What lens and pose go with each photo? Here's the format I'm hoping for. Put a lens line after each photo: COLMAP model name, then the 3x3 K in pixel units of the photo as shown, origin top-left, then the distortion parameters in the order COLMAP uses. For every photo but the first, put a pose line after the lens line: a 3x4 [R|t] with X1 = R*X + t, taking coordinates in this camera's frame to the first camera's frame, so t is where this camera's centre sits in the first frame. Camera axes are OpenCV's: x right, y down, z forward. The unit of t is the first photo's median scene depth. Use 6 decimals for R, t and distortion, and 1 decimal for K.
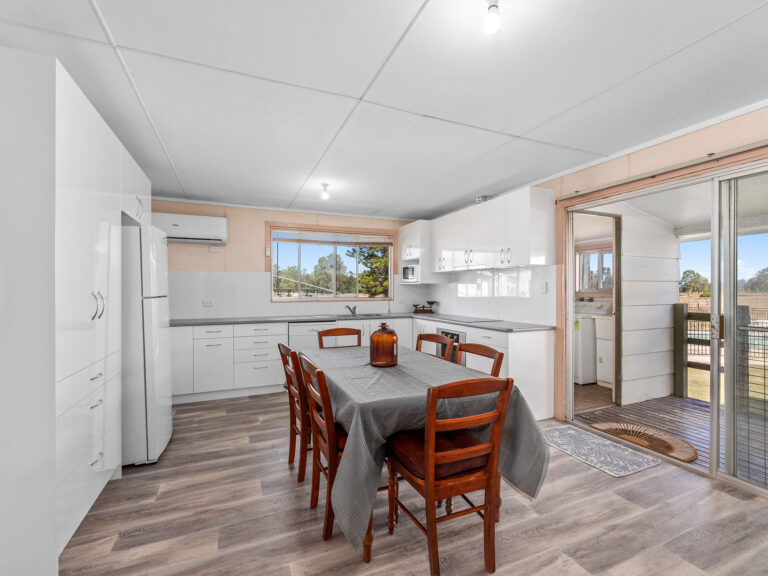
lens RADIAL K [[344.7, 0, 385.5], [0, 344.7, 289.3], [0, 0, 1]] dist [0.001286, 0.000157]
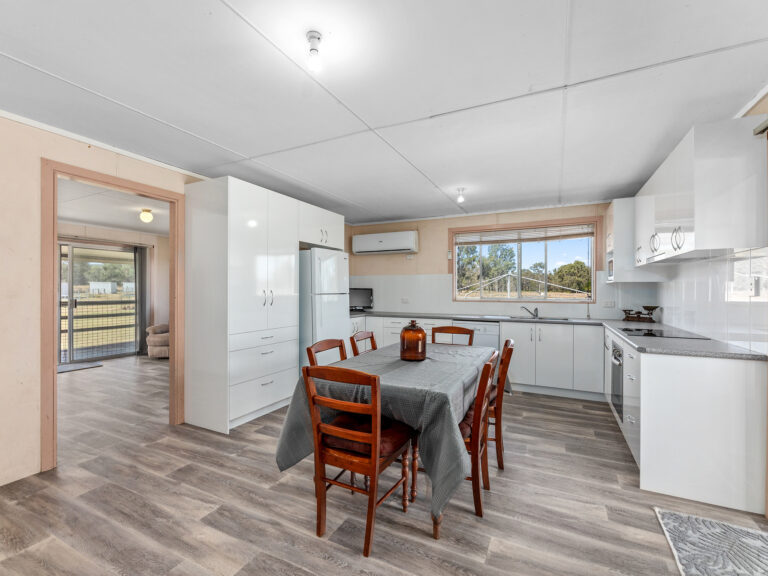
lens RADIAL K [[344.7, 0, 386.0], [0, 344.7, 288.2], [0, 0, 1]] dist [0.001286, 0.000157]
pose [[0.656314, -0.001246, -0.754487, 0.334901], [-0.001874, 0.999993, -0.003281, 0.000401], [0.754485, 0.003567, 0.656307, 0.101378]]
